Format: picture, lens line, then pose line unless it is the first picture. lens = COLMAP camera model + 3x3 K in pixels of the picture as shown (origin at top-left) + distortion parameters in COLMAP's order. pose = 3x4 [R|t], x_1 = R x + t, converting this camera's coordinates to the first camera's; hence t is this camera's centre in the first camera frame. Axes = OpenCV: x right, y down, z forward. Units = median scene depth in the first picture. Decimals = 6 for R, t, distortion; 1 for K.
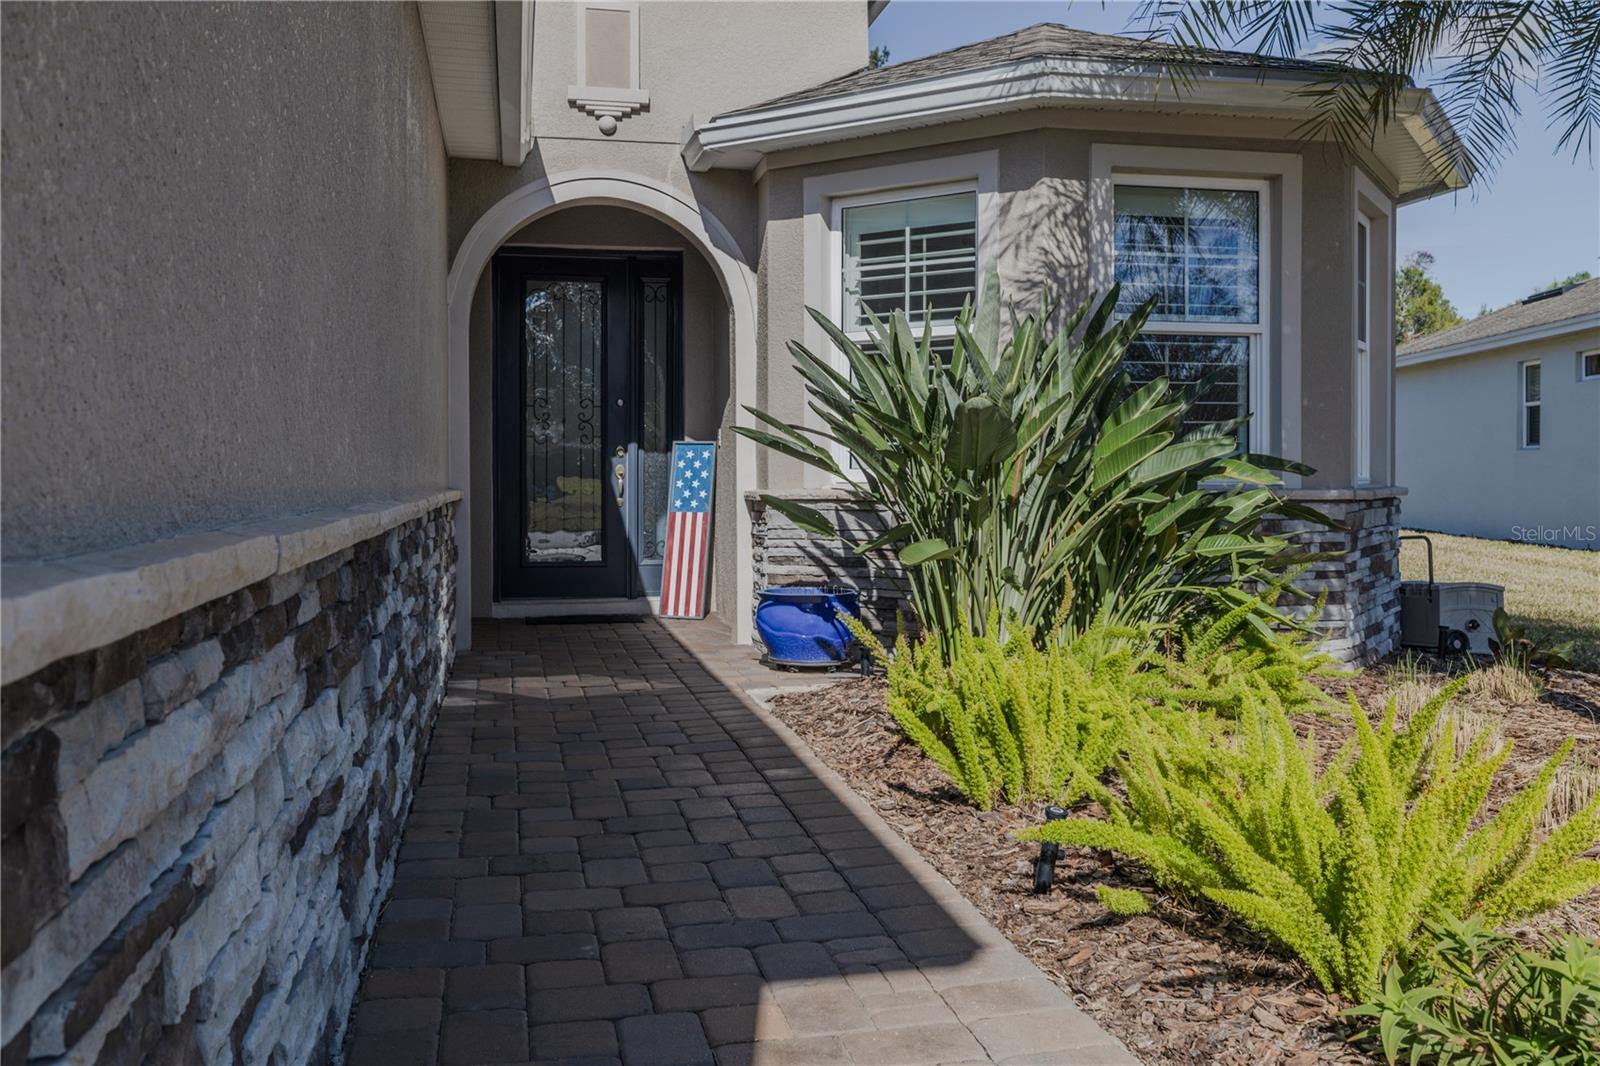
lens RADIAL K [[1288.9, 0, 802.7], [0, 1288.9, 521.9], [0, 0, 1]] dist [-0.054717, -0.001490]
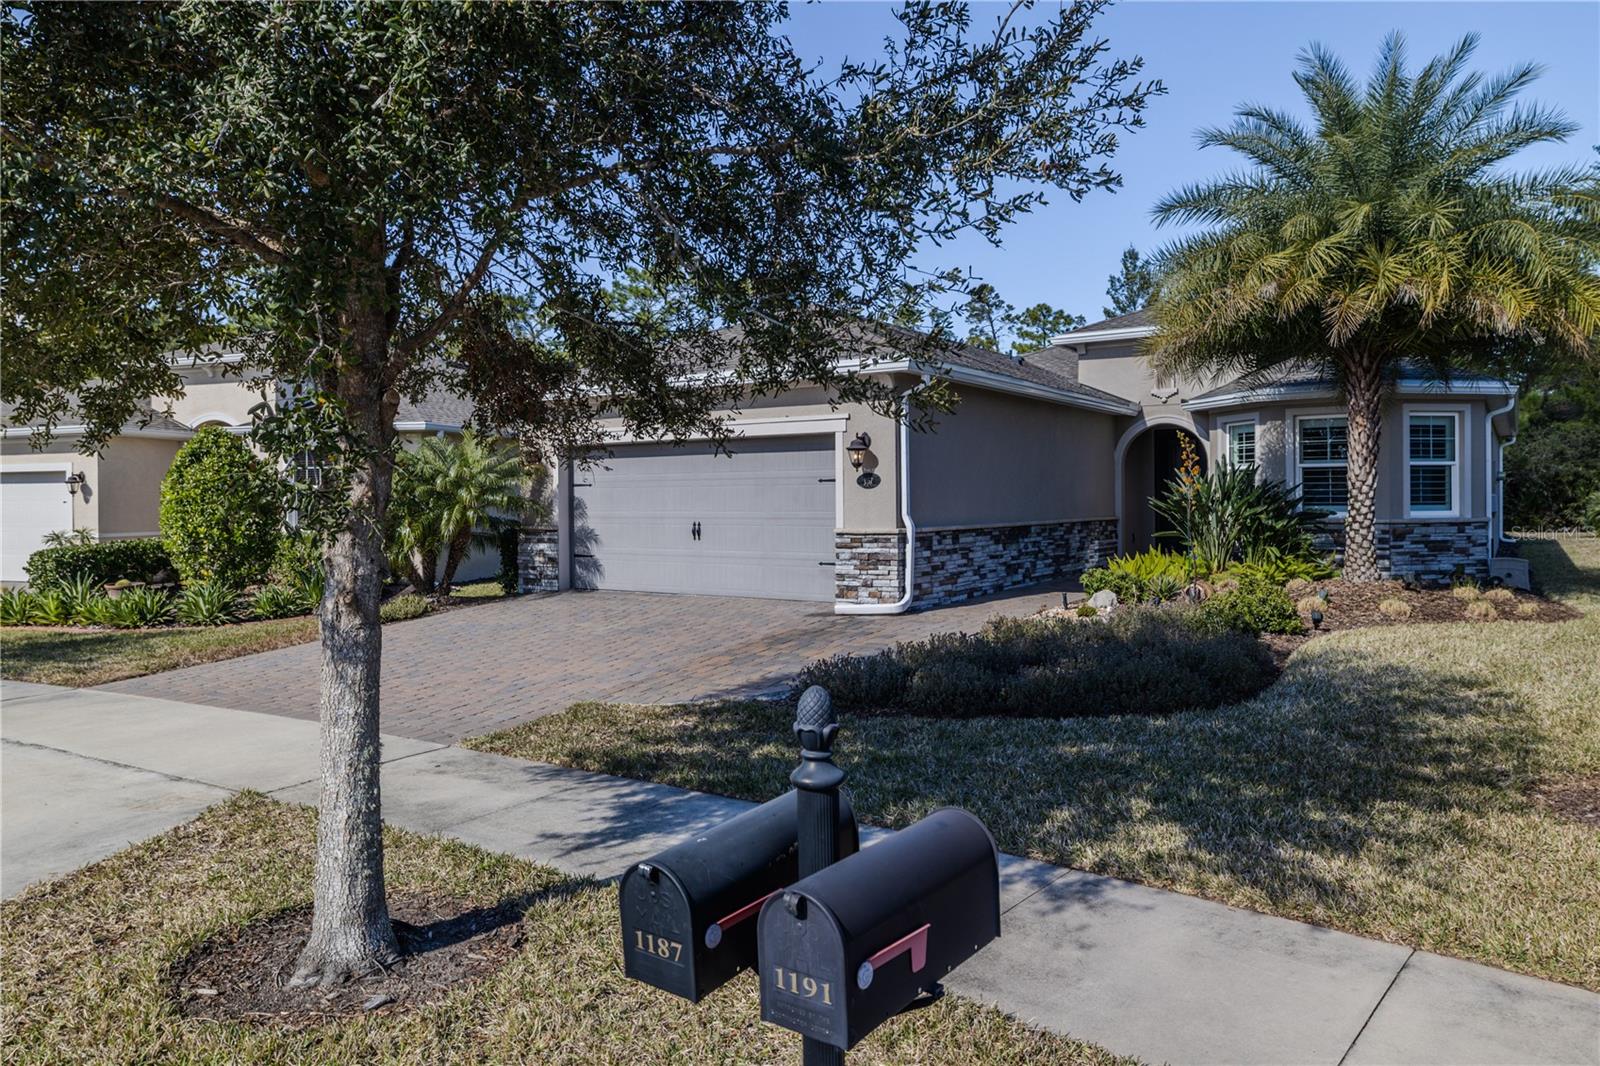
lens RADIAL K [[1087.7, 0, 803.1], [0, 1087.7, 527.5], [0, 0, 1]] dist [-0.001293, -0.000140]
pose [[0.689757, 0.016582, -0.723851, 1.179692], [-0.020525, 0.999784, 0.003344, 0.009183], [0.723750, 0.012550, 0.689948, -1.480079]]
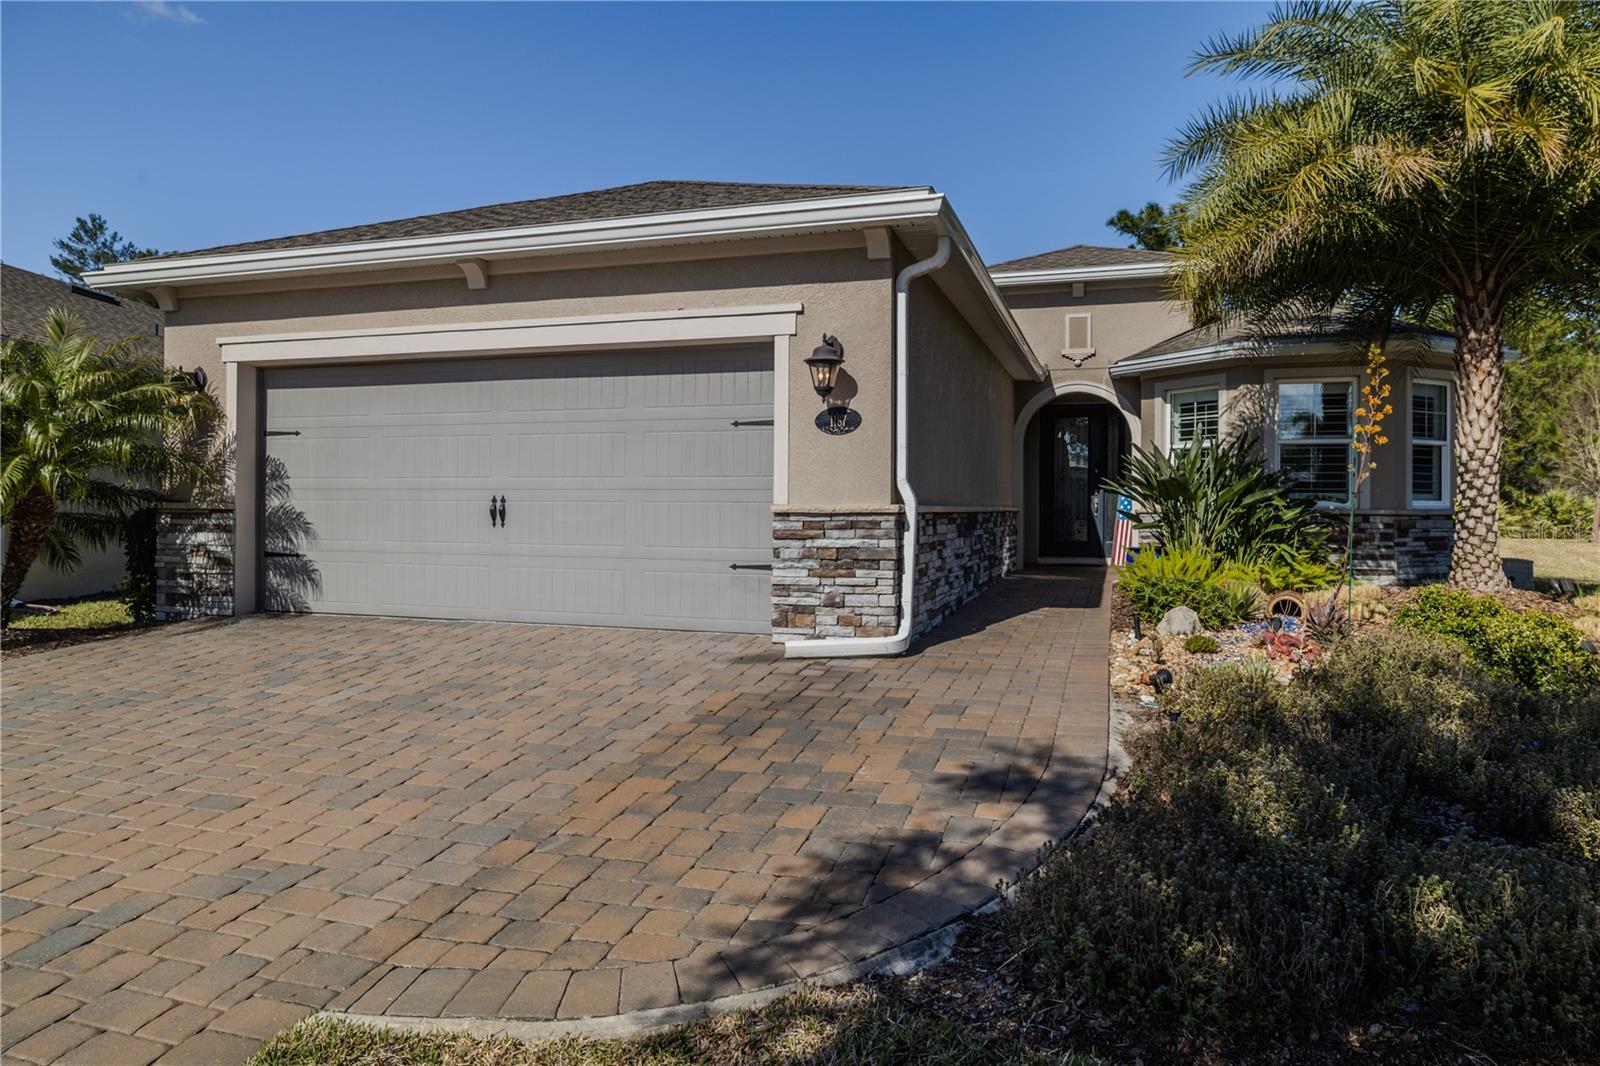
lens RADIAL K [[1004.2, 0, 794.9], [0, 1004.2, 505.7], [0, 0, 1]] dist [0.000558, 0.000164]
pose [[0.862548, 0.007166, -0.505924, 0.373343], [-0.027096, 0.999119, -0.032045, 0.048393], [0.505249, 0.041349, 0.861982, -0.983497]]
